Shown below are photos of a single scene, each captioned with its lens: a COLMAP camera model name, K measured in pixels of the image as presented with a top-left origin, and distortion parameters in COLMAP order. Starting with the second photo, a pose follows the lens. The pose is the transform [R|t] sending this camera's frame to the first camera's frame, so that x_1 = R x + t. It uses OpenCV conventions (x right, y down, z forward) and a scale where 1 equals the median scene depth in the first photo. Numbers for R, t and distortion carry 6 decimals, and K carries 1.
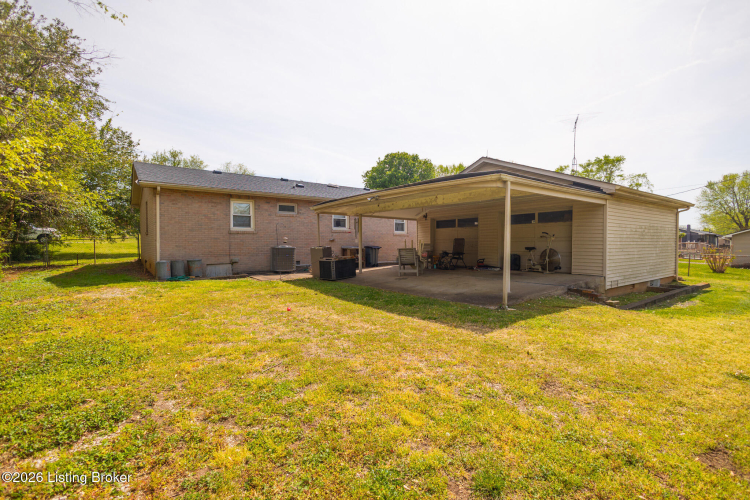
lens RADIAL K [[341.6, 0, 377.0], [0, 341.6, 249.5], [0, 0, 1]] dist [0.014656, -0.005313]
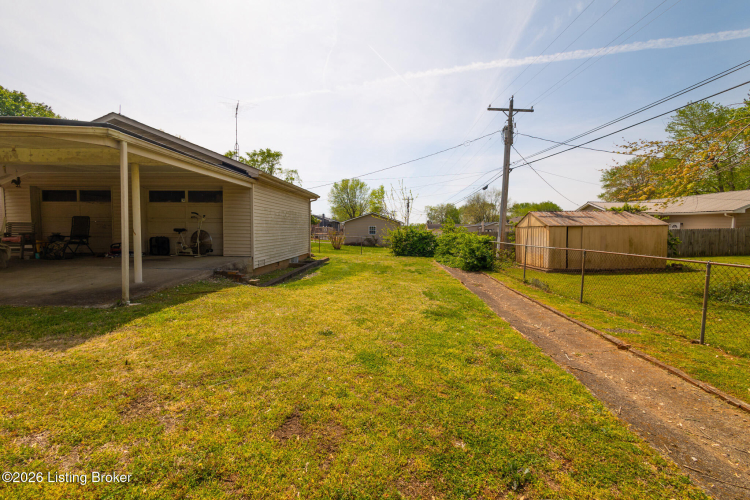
lens RADIAL K [[345.5, 0, 371.0], [0, 345.5, 250.5], [0, 0, 1]] dist [0.008531, -0.000625]
pose [[0.645199, -0.040231, 0.762955, 0.079455], [0.001498, 0.998677, 0.051395, 0.004557], [-0.764013, -0.032017, 0.644406, 0.033631]]
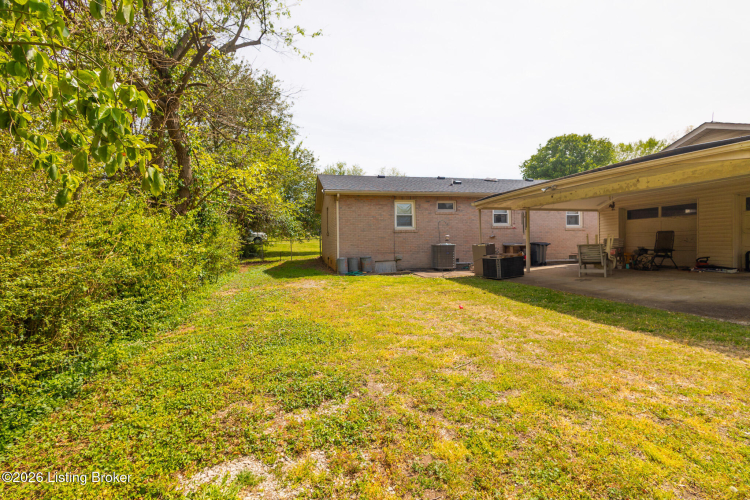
lens RADIAL K [[343.2, 0, 375.9], [0, 343.2, 249.0], [0, 0, 1]] dist [0.012371, -0.003460]
pose [[0.909453, -0.006549, -0.415756, -0.040923], [0.008498, 0.999960, 0.002839, 0.001162], [0.415720, -0.006115, 0.909472, -0.002159]]
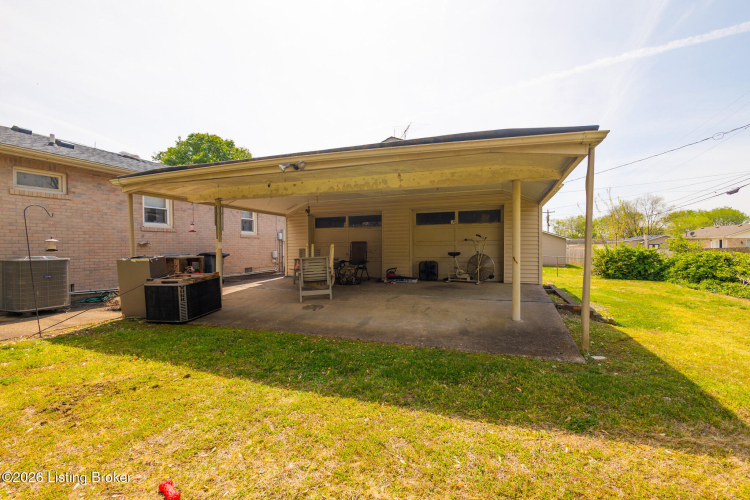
lens RADIAL K [[343.2, 0, 375.9], [0, 343.2, 249.0], [0, 0, 1]] dist [0.012371, -0.003460]
pose [[0.840550, -0.009621, 0.541648, -0.161703], [0.015458, 0.999861, -0.006228, -0.012642], [-0.541513, 0.013608, 0.840582, 0.401993]]
